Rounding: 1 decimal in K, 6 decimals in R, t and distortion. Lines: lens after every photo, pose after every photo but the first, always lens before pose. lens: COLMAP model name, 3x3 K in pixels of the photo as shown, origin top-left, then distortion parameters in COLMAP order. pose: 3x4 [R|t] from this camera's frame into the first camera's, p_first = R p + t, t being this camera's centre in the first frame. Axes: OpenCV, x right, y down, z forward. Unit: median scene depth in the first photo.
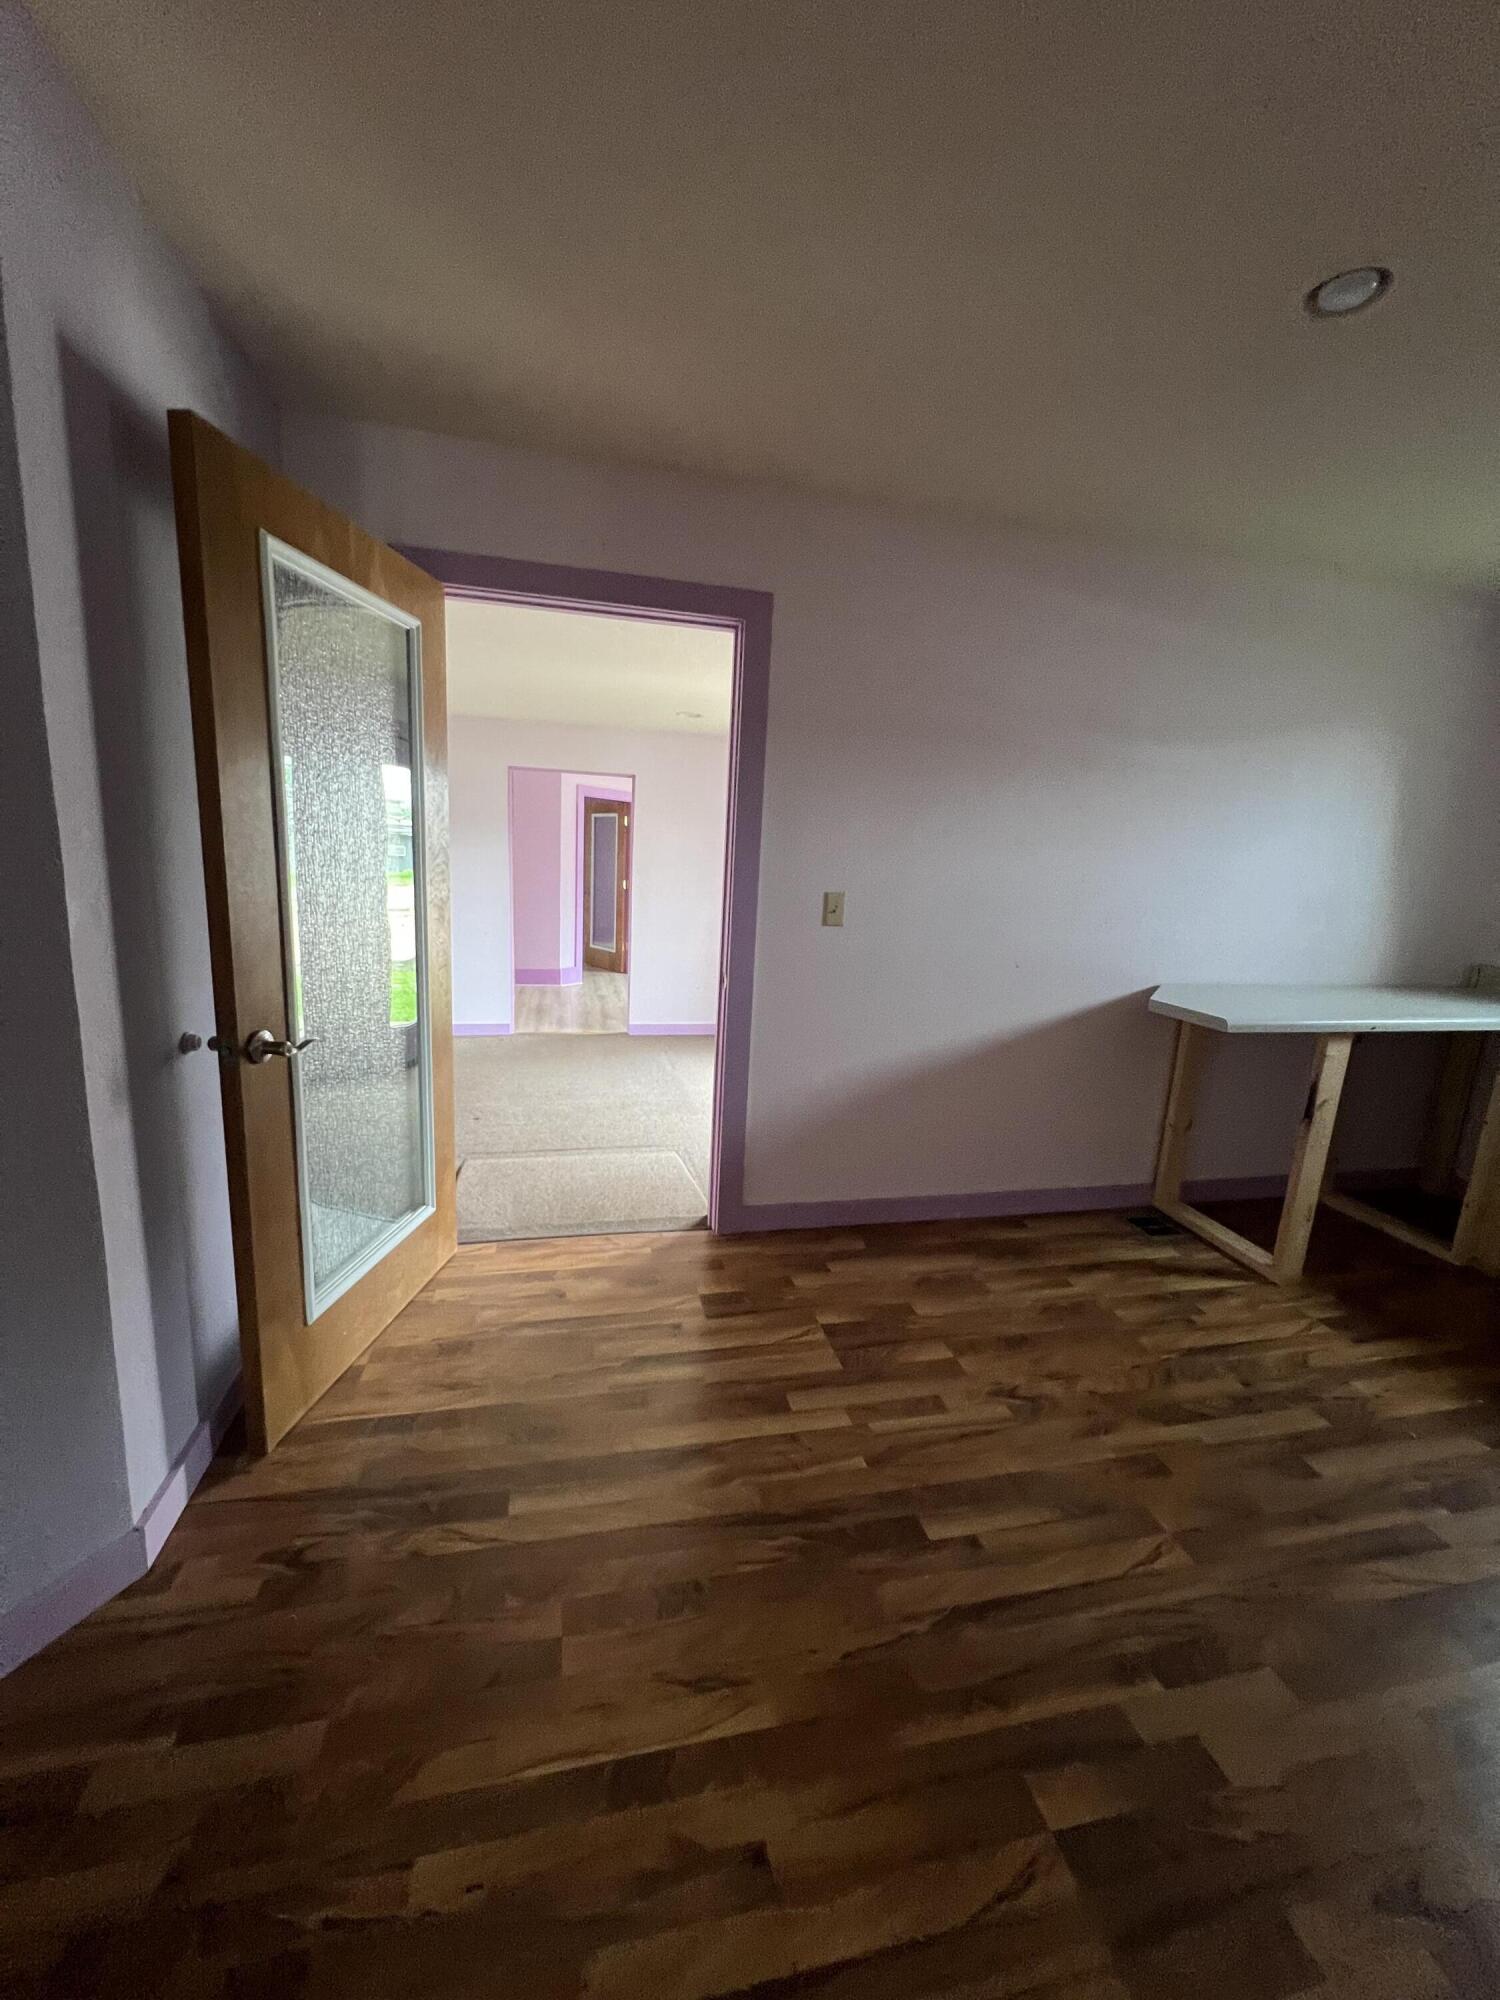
lens RADIAL K [[801.7, 0, 747.4], [0, 801.7, 1001.2], [0, 0, 1]] dist [-0.001541, 0.000343]
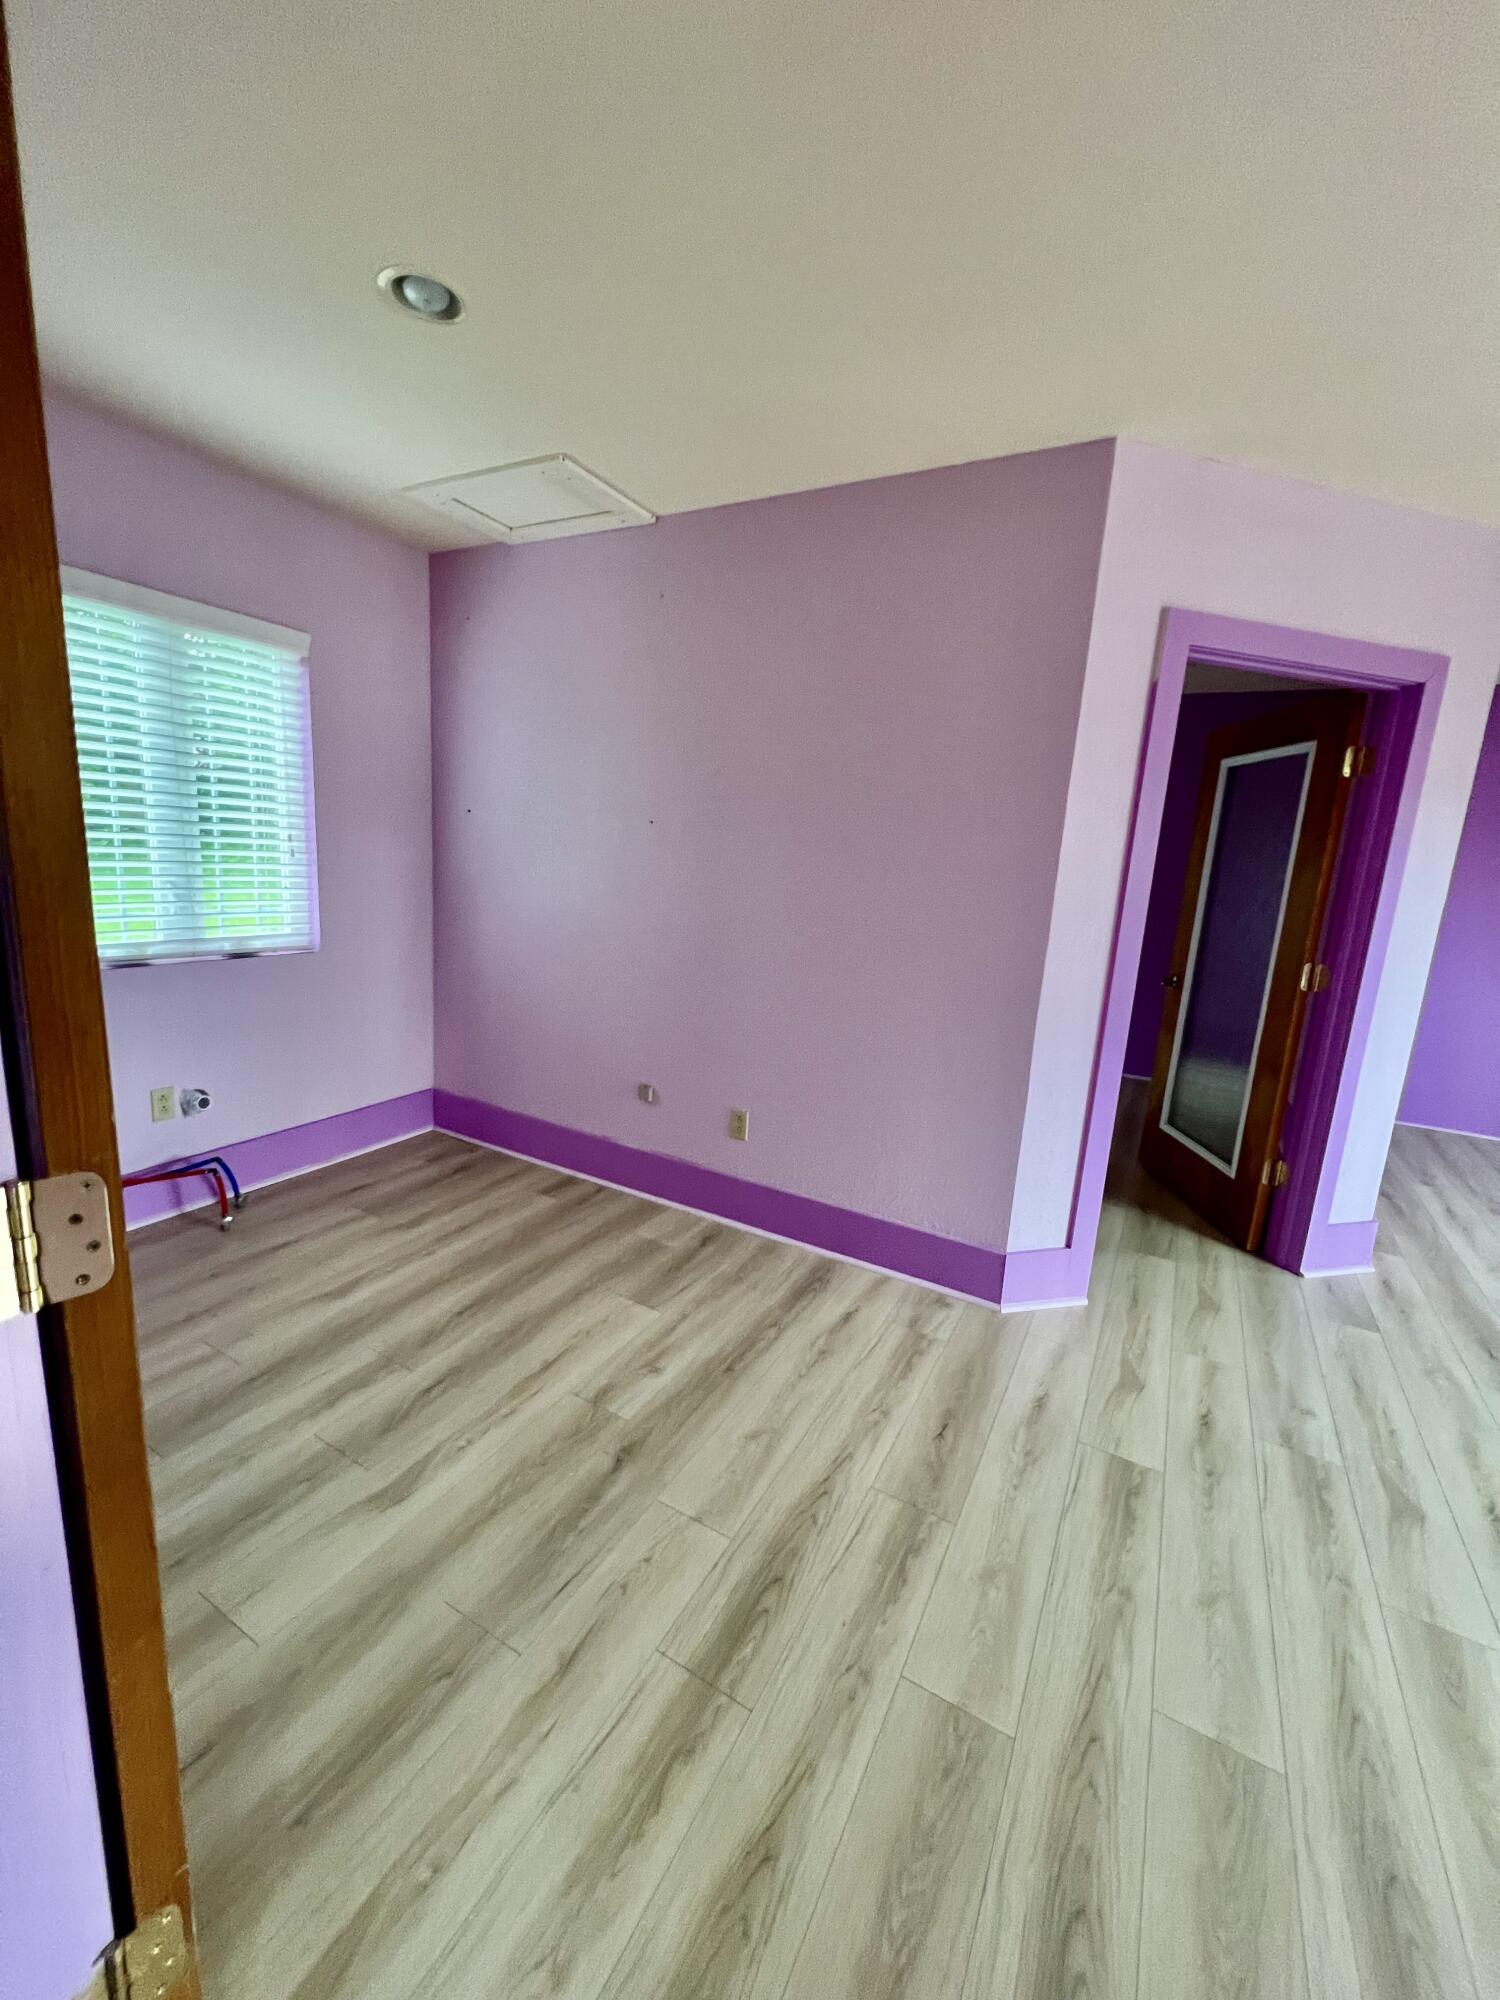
lens RADIAL K [[801.7, 0, 747.4], [0, 801.7, 1001.2], [0, 0, 1]] dist [-0.001541, 0.000343]
pose [[0.744529, 0.122577, -0.656240, -0.472181], [-0.143094, 0.989454, 0.022472, -0.479052], [0.652074, 0.077173, 0.754217, 2.721834]]
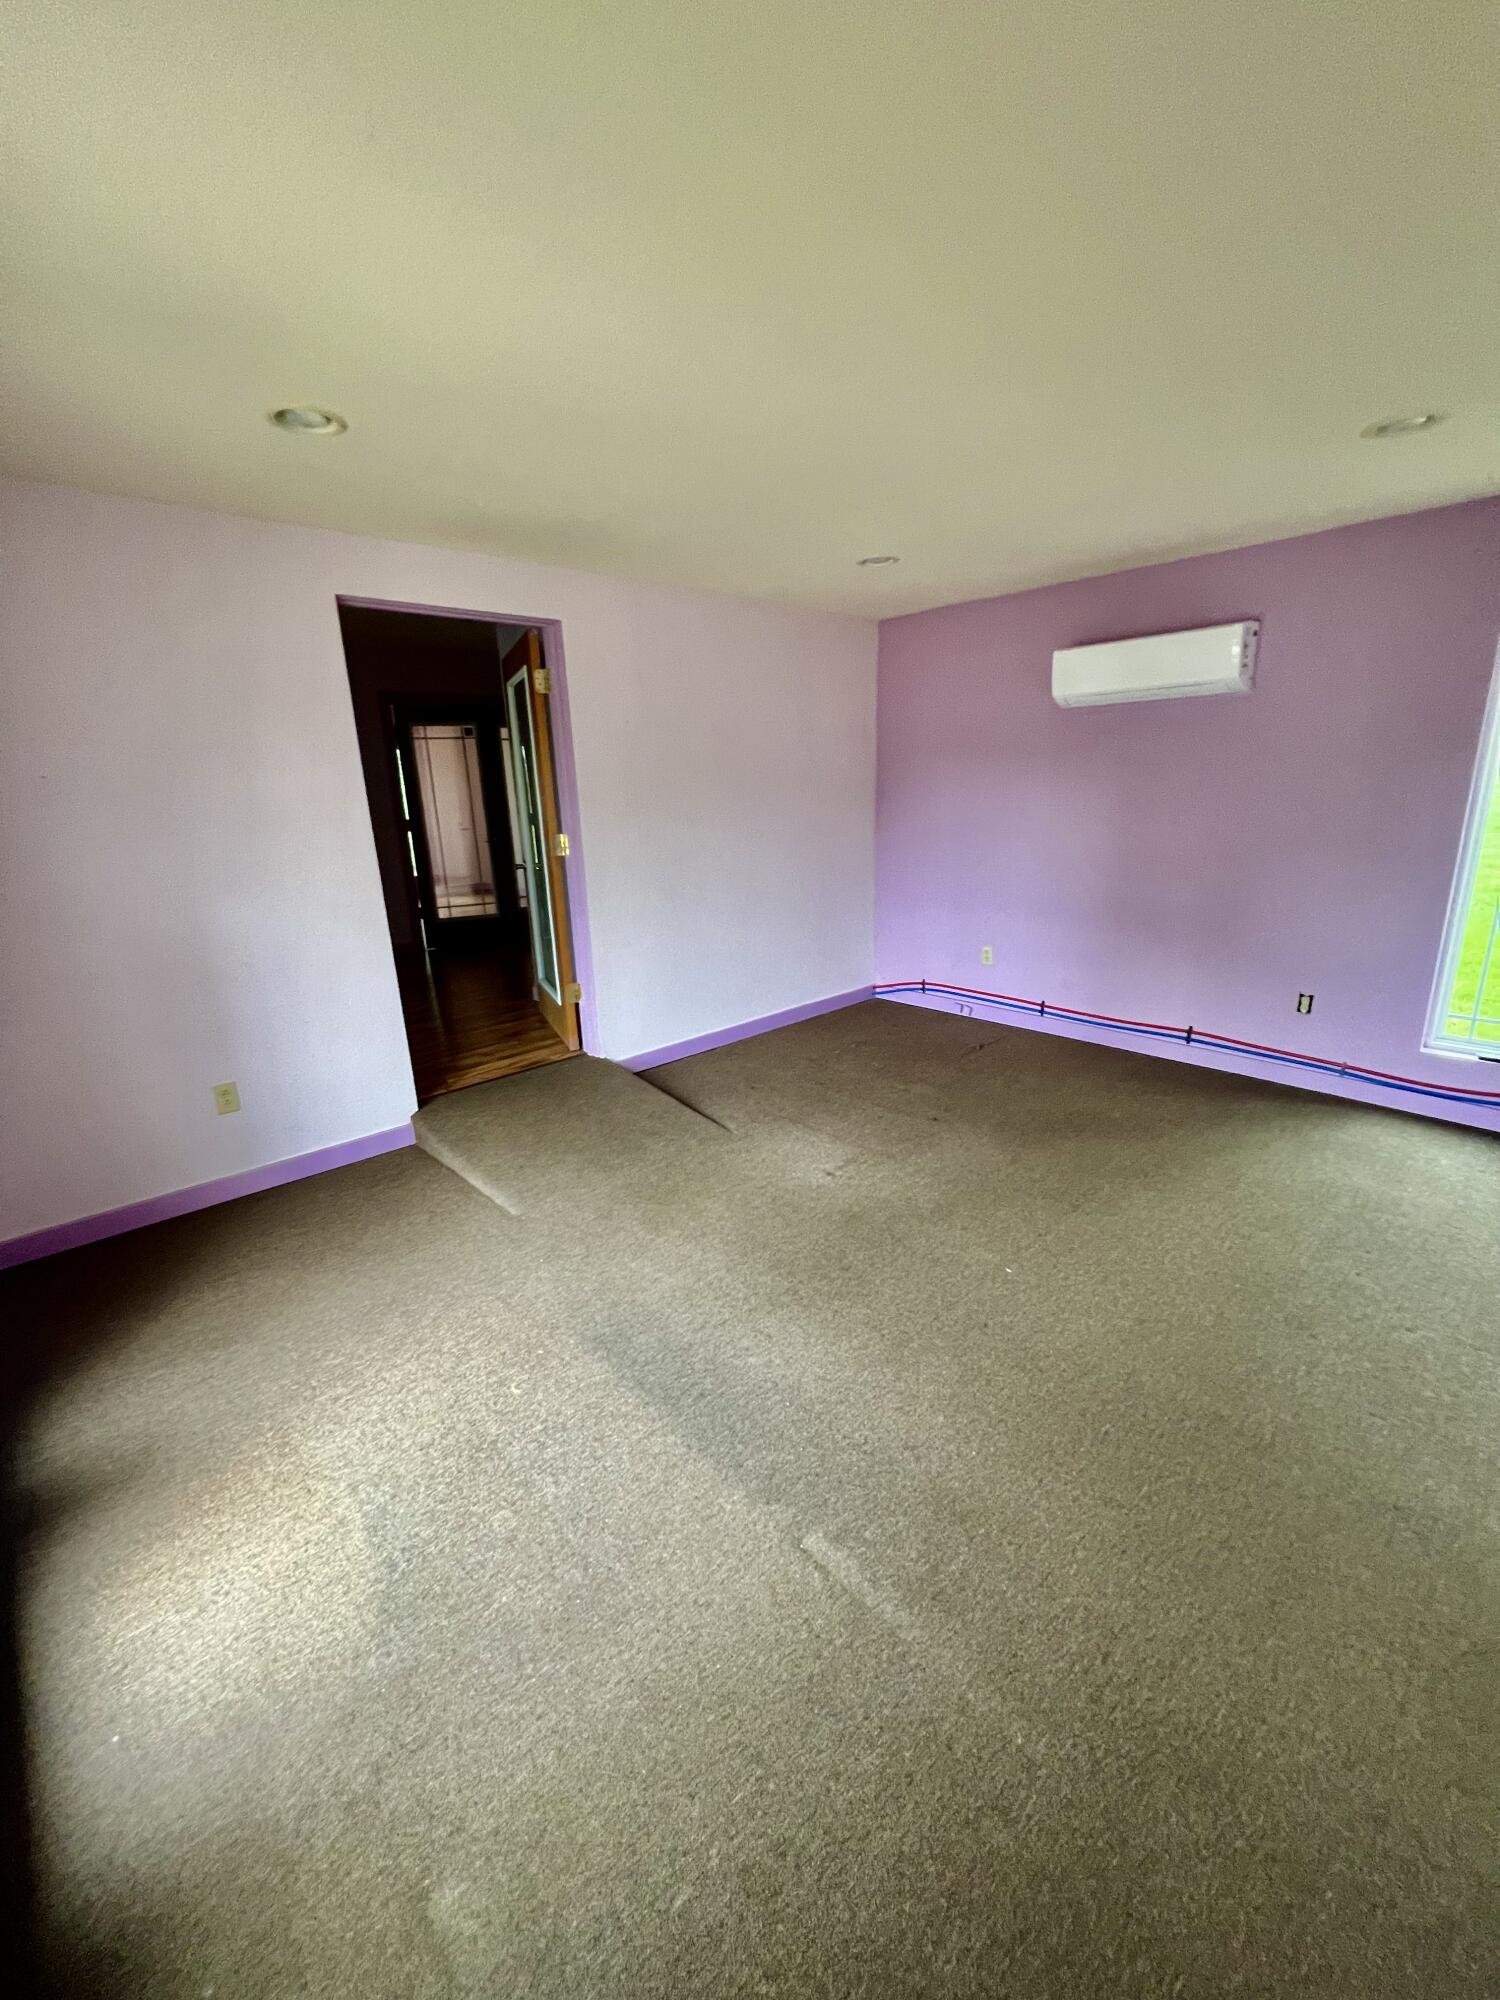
lens RADIAL K [[801.7, 0, 747.4], [0, 801.7, 1001.2], [0, 0, 1]] dist [-0.001541, 0.000343]
pose [[-0.870334, 0.112568, -0.479424, 0.096859], [-0.093137, 0.918330, 0.384701, -0.490662], [0.483574, 0.379470, -0.788770, 2.756385]]
